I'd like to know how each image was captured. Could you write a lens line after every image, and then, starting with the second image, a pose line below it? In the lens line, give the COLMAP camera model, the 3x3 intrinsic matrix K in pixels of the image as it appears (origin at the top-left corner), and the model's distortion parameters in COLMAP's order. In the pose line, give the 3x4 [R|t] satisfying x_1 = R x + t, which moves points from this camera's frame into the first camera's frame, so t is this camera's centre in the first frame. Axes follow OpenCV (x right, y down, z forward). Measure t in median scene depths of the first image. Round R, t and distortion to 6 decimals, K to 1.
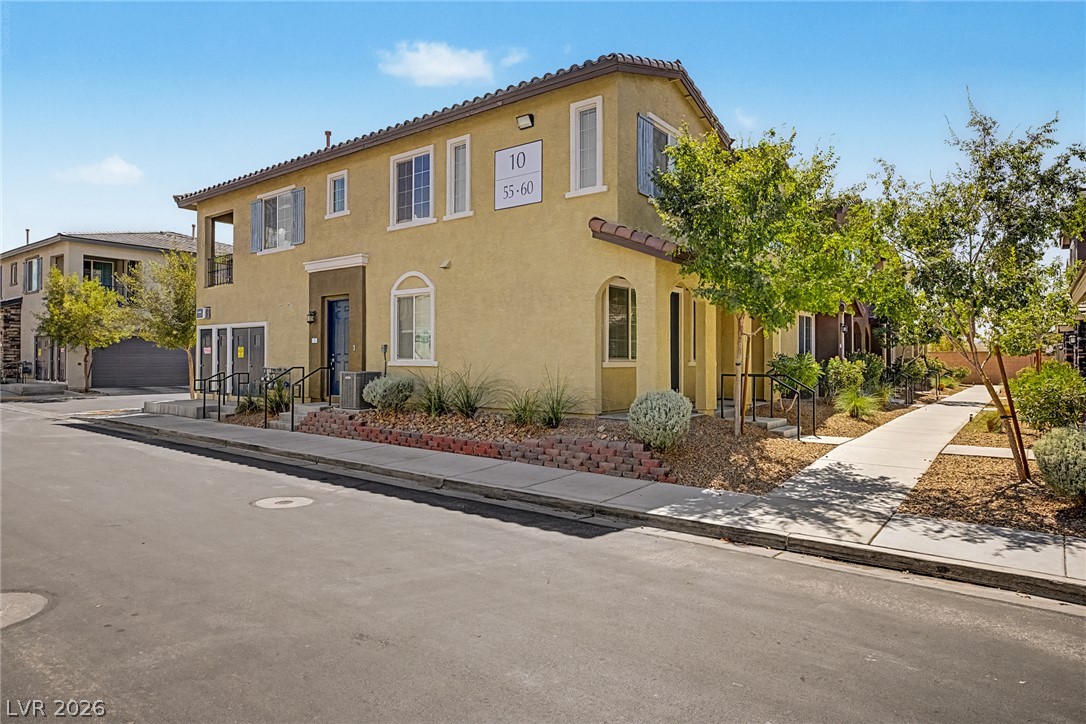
lens RADIAL K [[622.2, 0, 540.8], [0, 622.2, 360.1], [0, 0, 1]] dist [-0.000492, -0.000094]
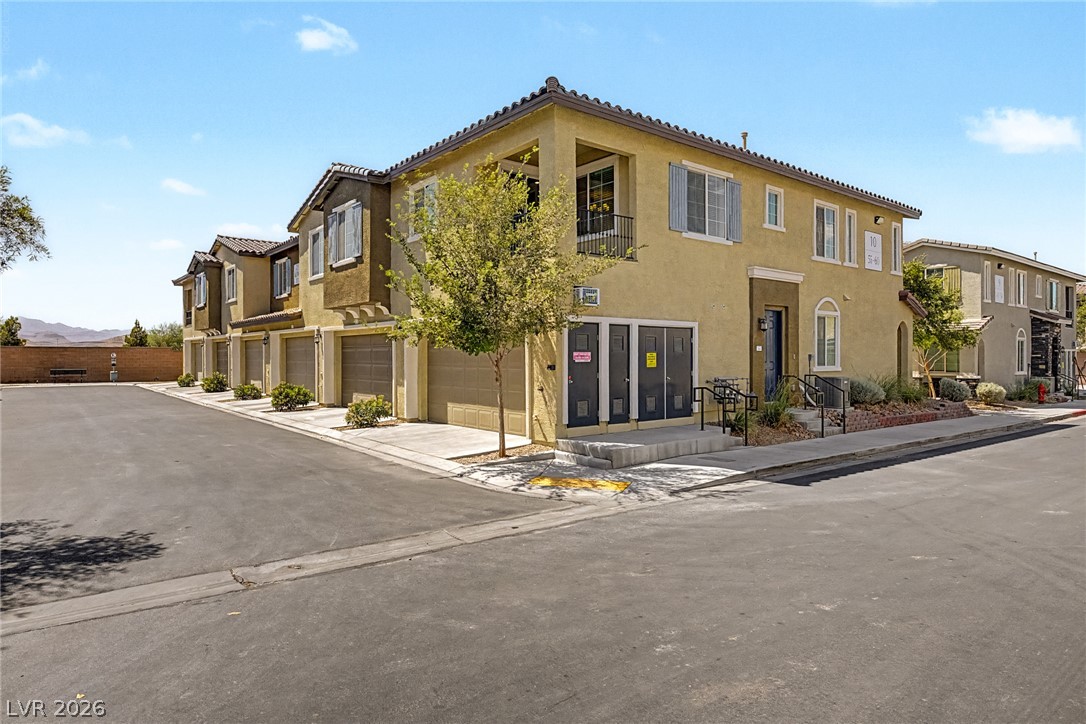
lens RADIAL K [[622.2, 0, 541.7], [0, 622.2, 359.9], [0, 0, 1]] dist [-0.000492, -0.000094]
pose [[0.273042, -0.003449, 0.961996, -1.386356], [0.004093, 0.999989, 0.002423, -0.017441], [-0.961993, 0.003276, 0.273053, 1.057971]]
